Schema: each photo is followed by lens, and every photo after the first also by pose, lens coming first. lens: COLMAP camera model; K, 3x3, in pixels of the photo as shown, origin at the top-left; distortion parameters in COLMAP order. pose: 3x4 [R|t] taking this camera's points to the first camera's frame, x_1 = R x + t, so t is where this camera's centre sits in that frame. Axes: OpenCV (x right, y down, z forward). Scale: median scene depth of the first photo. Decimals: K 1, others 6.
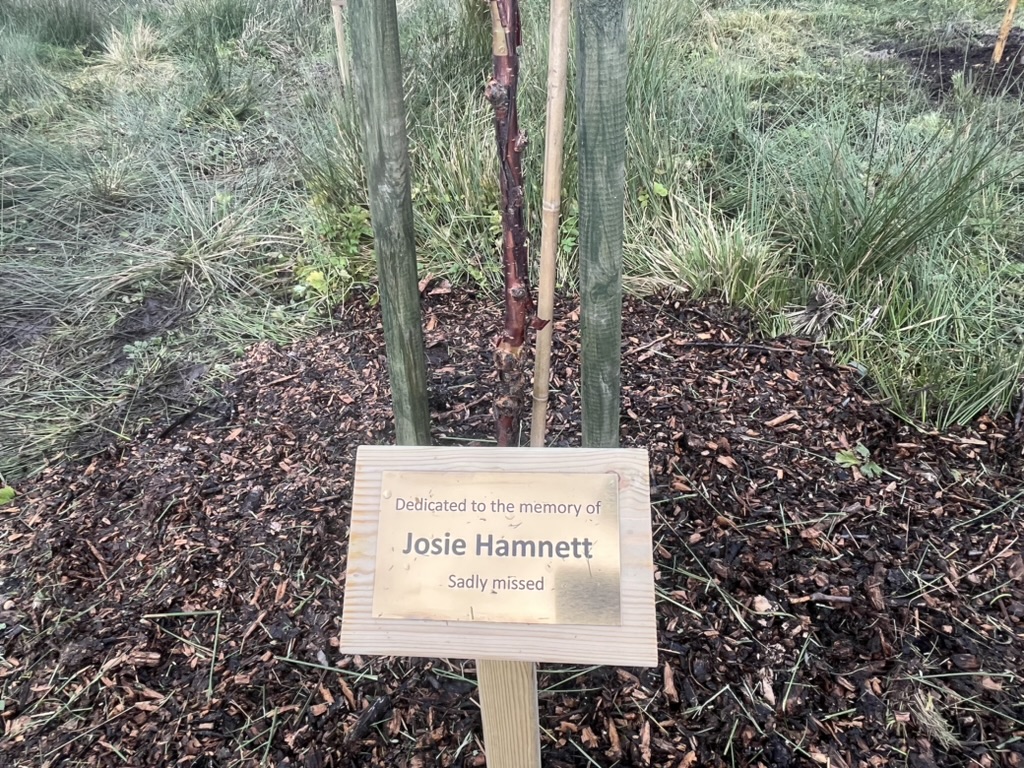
lens RADIAL K [[675.6, 0, 512.0], [0, 675.6, 384.0], [0, 0, 1]] dist [0.006097, -0.007493]
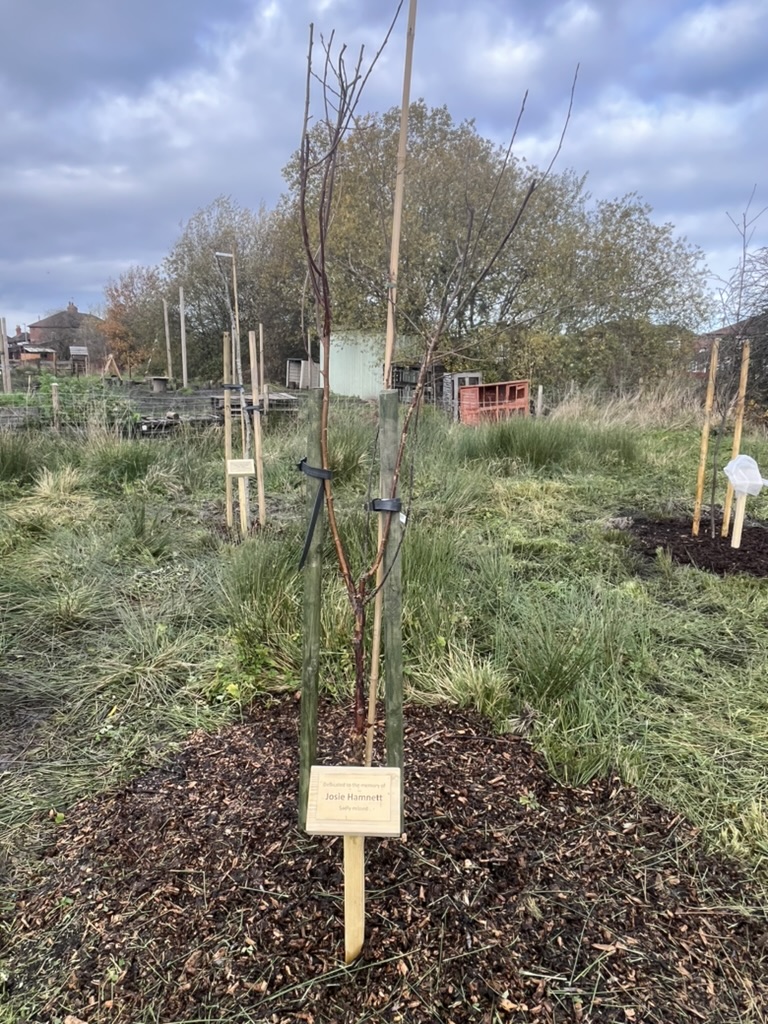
lens RADIAL K [[675.6, 0, 384.0], [0, 675.6, 512.0], [0, 0, 1]] dist [0.006097, -0.007493]
pose [[0.997898, 0.041430, 0.049839, -0.040064], [-0.020168, 0.929327, -0.368706, 0.063557], [-0.061592, 0.366926, 0.928209, -1.055816]]
